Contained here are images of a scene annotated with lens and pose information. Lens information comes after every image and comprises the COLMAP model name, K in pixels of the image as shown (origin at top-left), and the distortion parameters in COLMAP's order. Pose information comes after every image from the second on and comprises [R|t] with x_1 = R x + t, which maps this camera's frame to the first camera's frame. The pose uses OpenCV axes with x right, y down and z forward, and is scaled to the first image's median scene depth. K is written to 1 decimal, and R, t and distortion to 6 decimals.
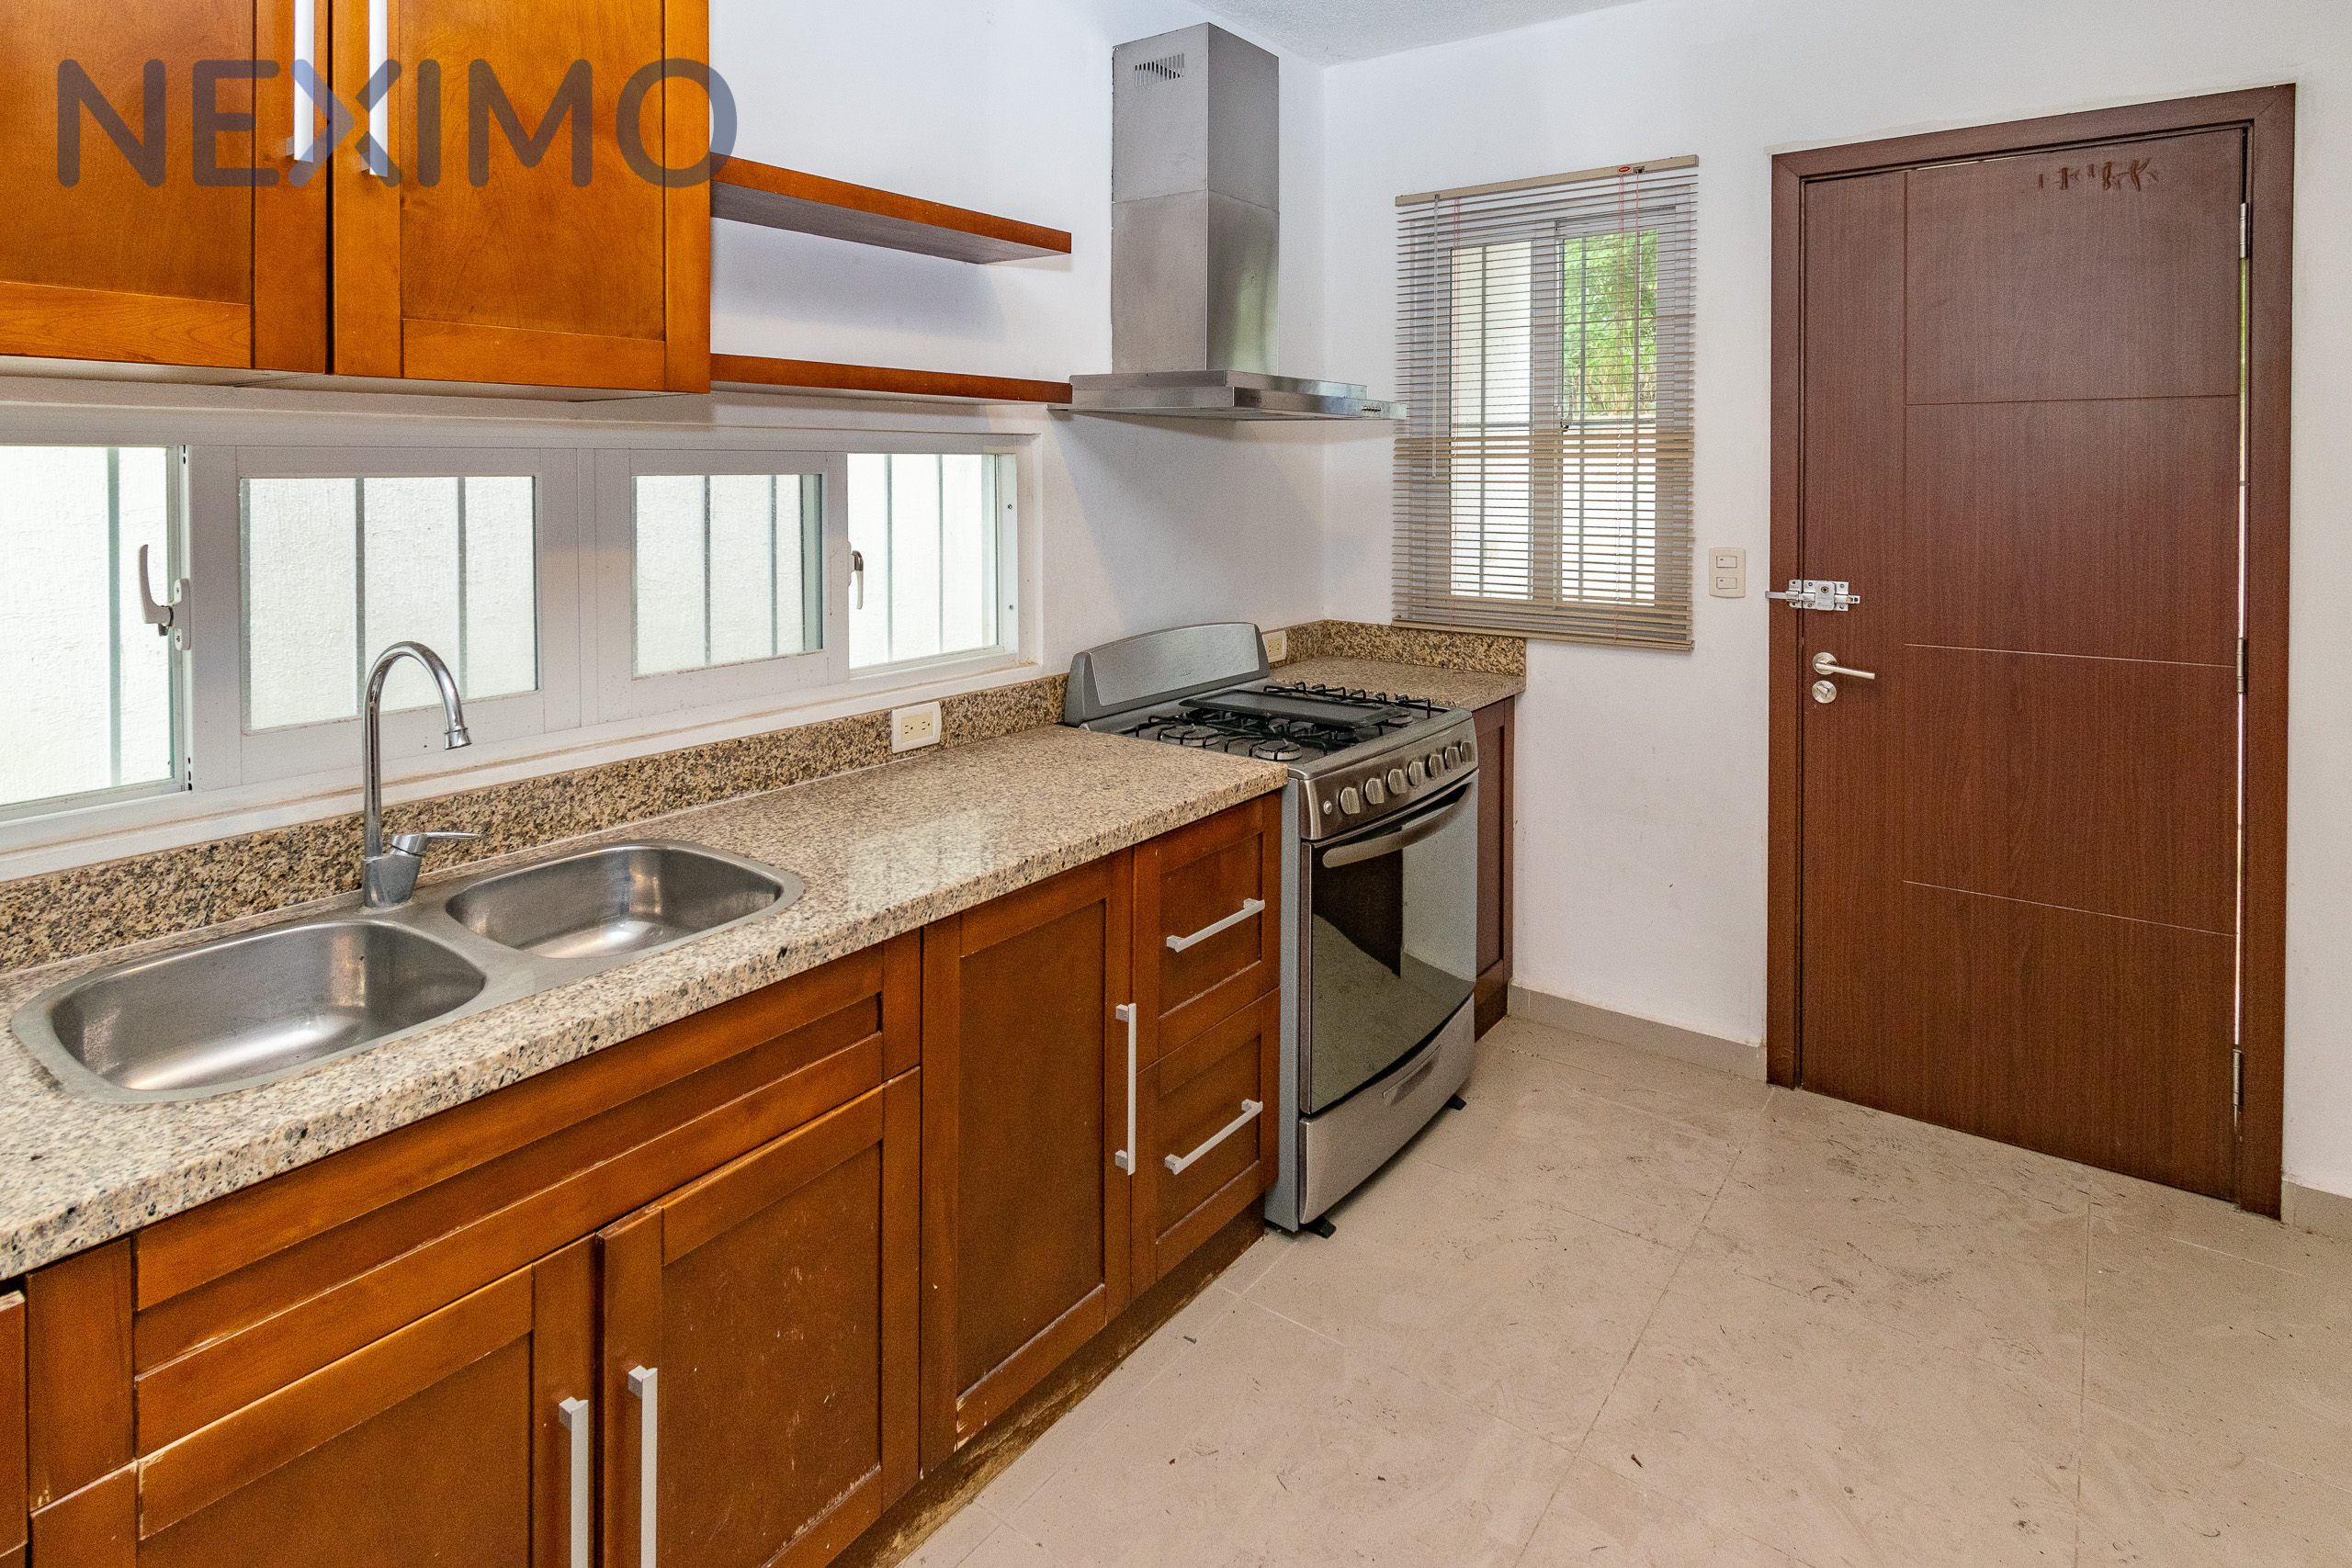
lens RADIAL K [[1233.0, 0, 1101.3], [0, 1233.0, 503.7], [0, 0, 1]] dist [-0.000485, -0.001117]
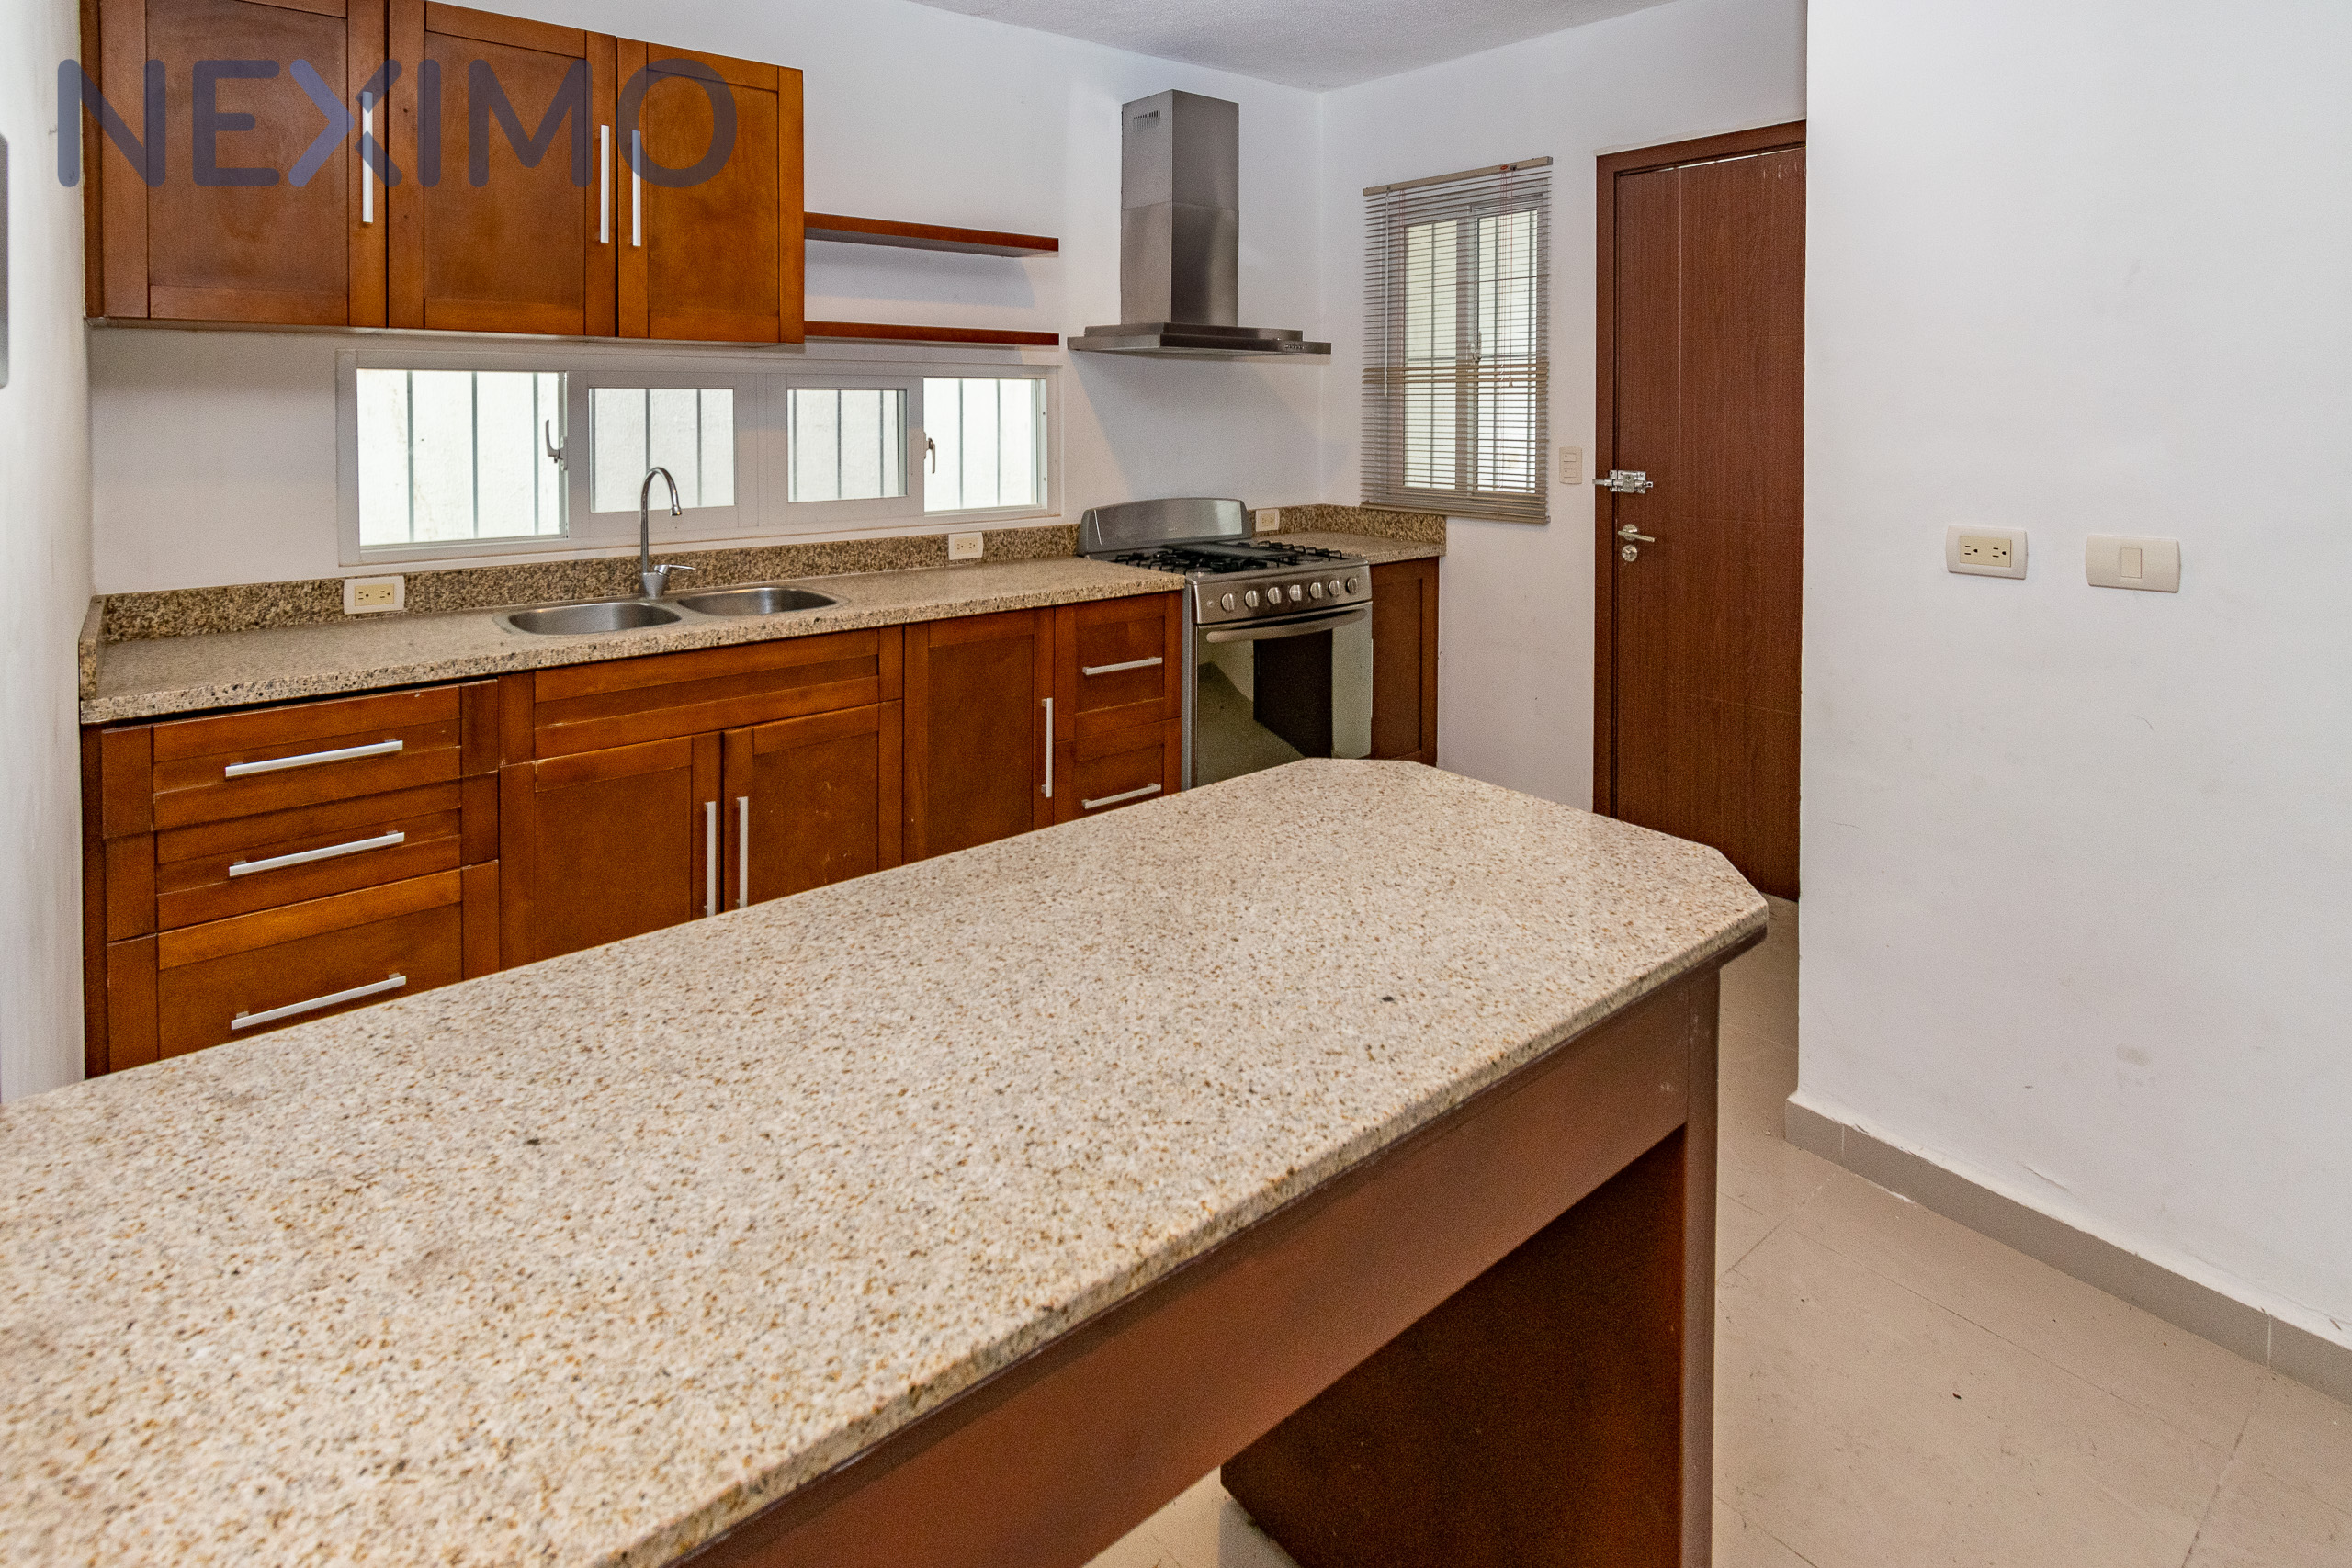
lens RADIAL K [[1210.7, 0, 1128.0], [0, 1210.7, 457.9], [0, 0, 1]] dist [0.000151, -0.000070]
pose [[0.971117, 0.010937, -0.238353, 0.443567], [-0.008009, 0.999880, 0.013249, 0.042503], [0.238469, -0.010957, 0.971088, -0.504216]]
